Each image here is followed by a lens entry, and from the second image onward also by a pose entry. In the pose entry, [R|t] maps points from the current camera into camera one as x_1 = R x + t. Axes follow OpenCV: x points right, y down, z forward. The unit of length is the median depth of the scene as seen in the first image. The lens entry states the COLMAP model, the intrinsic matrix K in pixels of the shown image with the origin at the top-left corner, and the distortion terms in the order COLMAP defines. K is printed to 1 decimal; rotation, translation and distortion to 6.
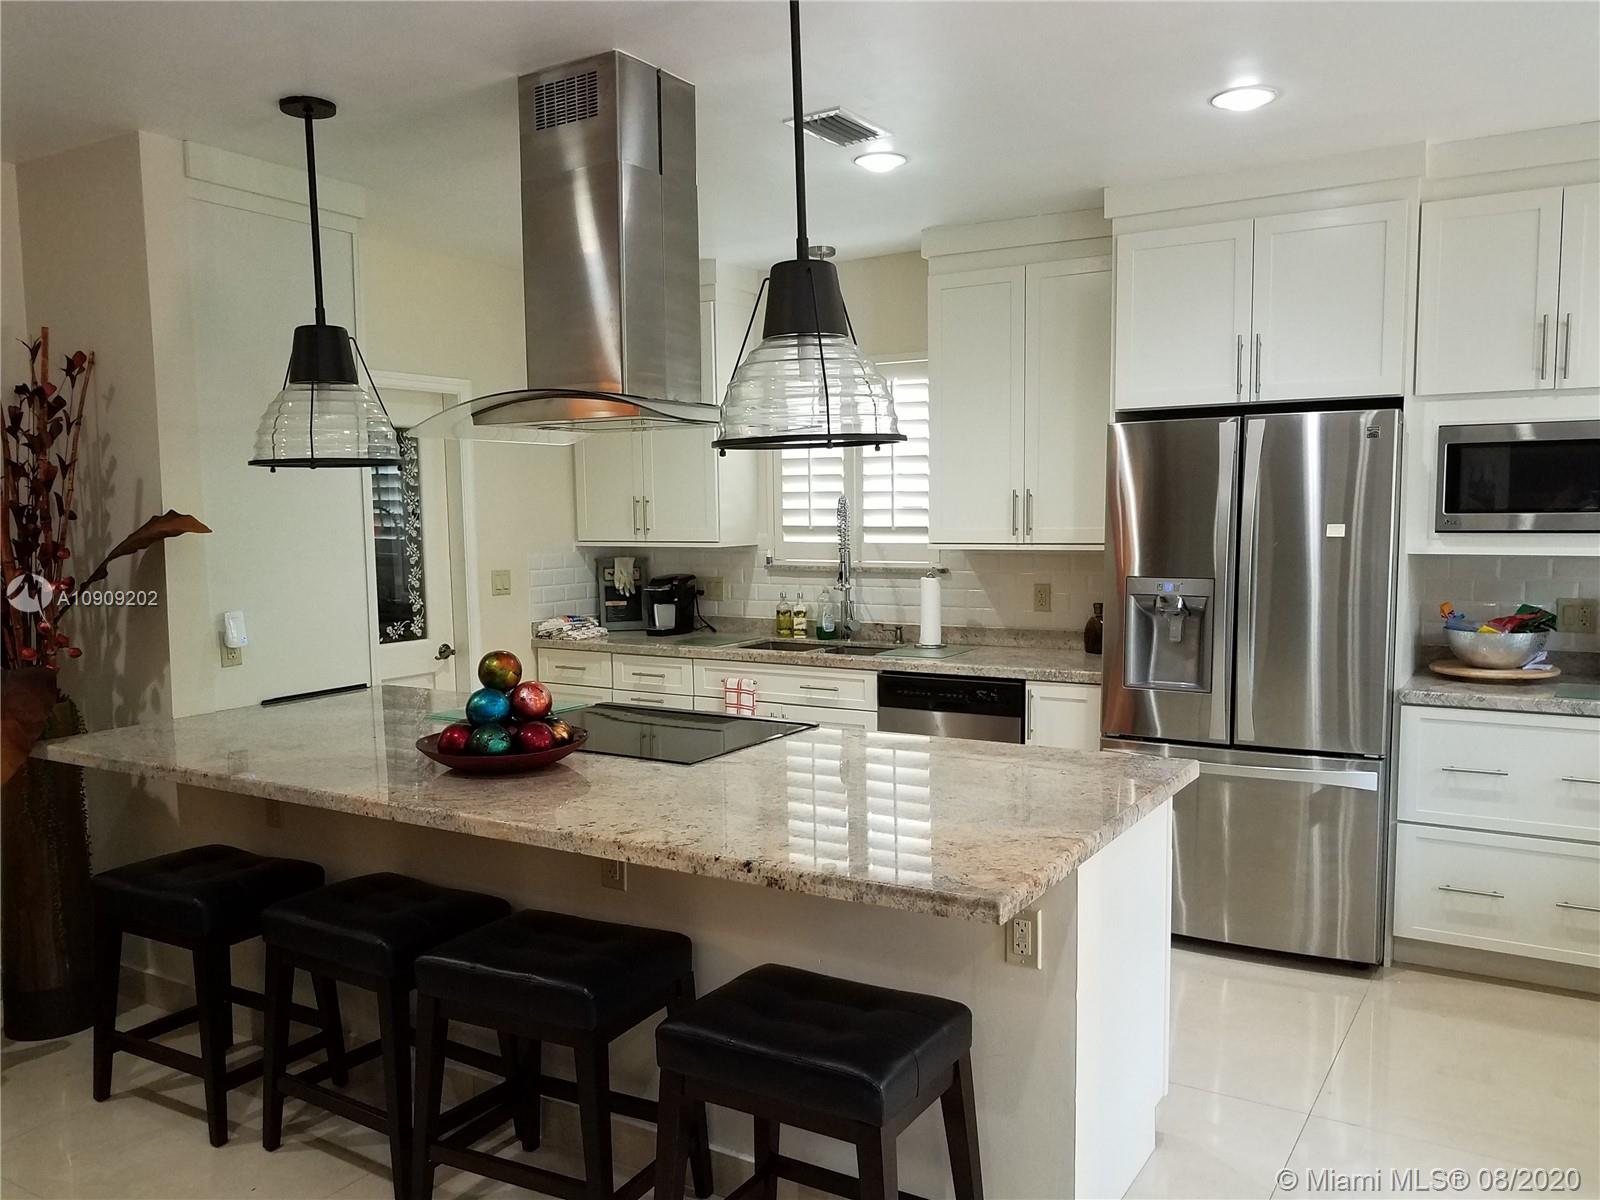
lens RADIAL K [[1254.9, 0, 800.0], [0, 1254.9, 600.0], [0, 0, 1]] dist [0.000246, -0.002554]
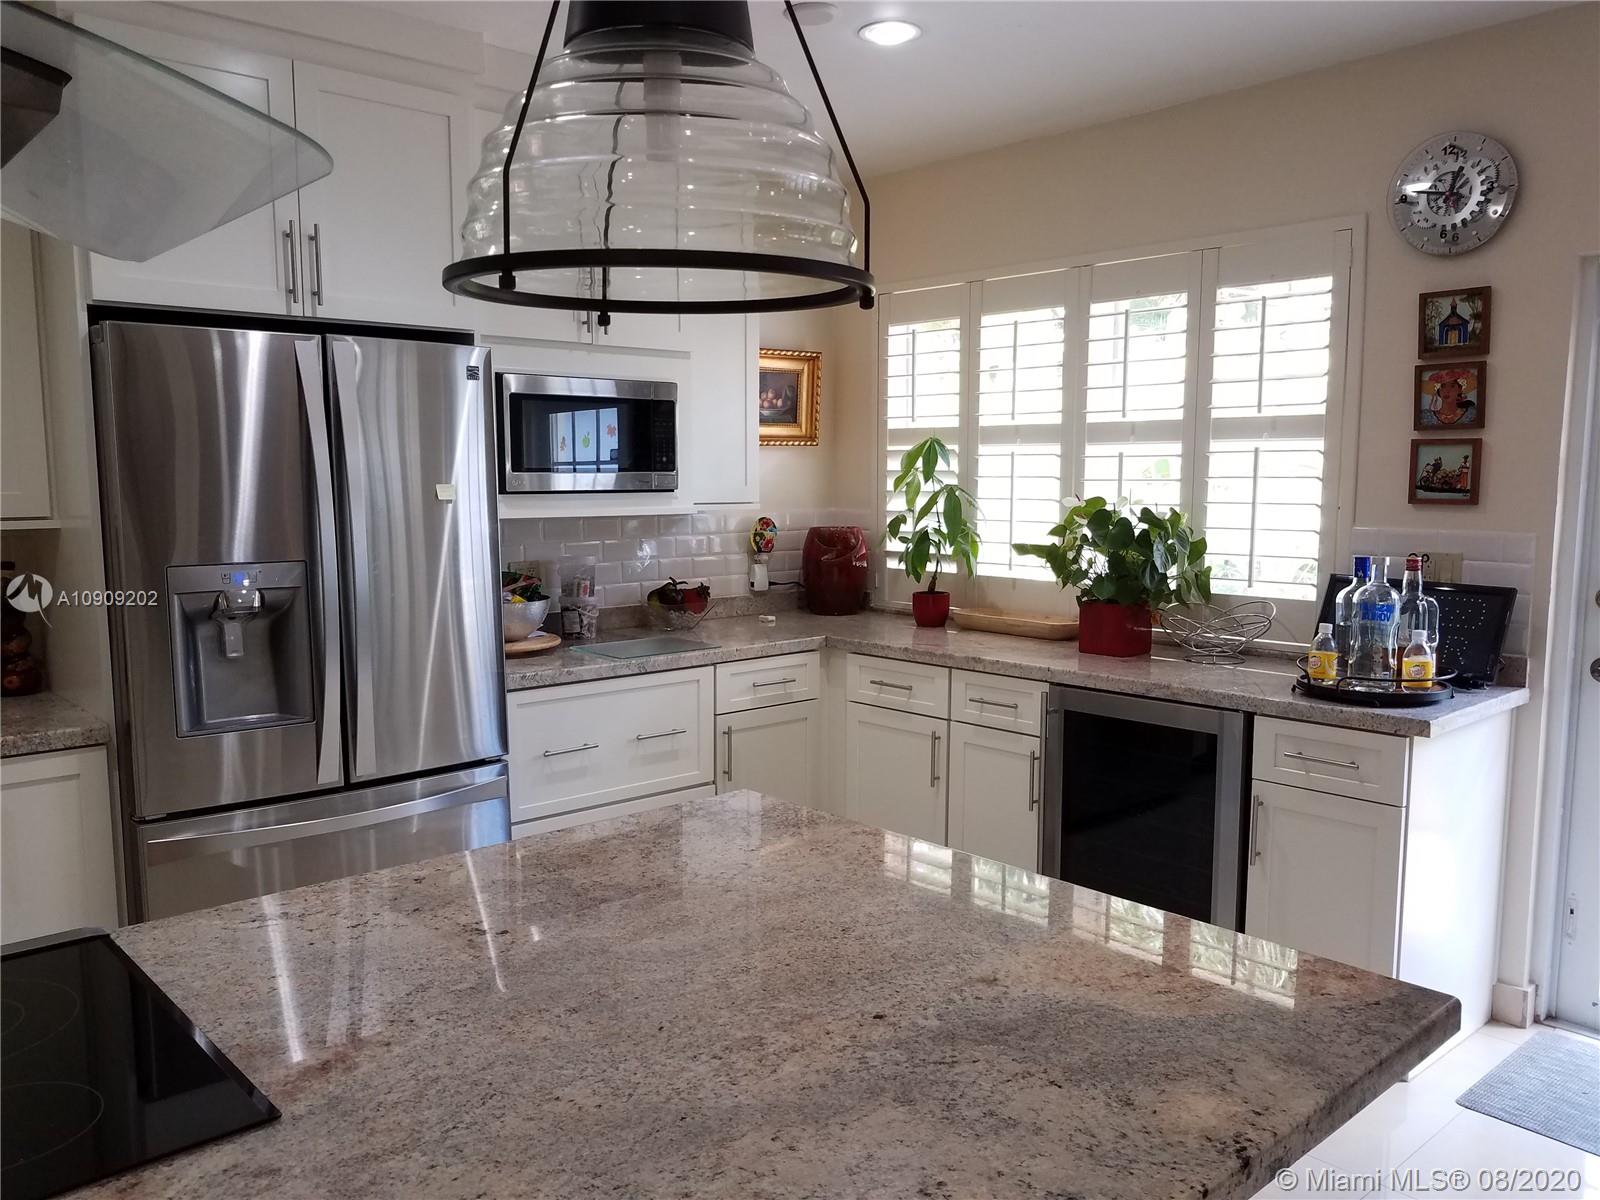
lens RADIAL K [[1254.9, 0, 800.0], [0, 1254.9, 600.0], [0, 0, 1]] dist [0.000246, -0.002554]
pose [[0.271637, -0.084512, 0.958682, -0.268681], [0.068902, 0.995288, 0.068216, -0.023408], [-0.959930, 0.047525, 0.276180, 0.522333]]
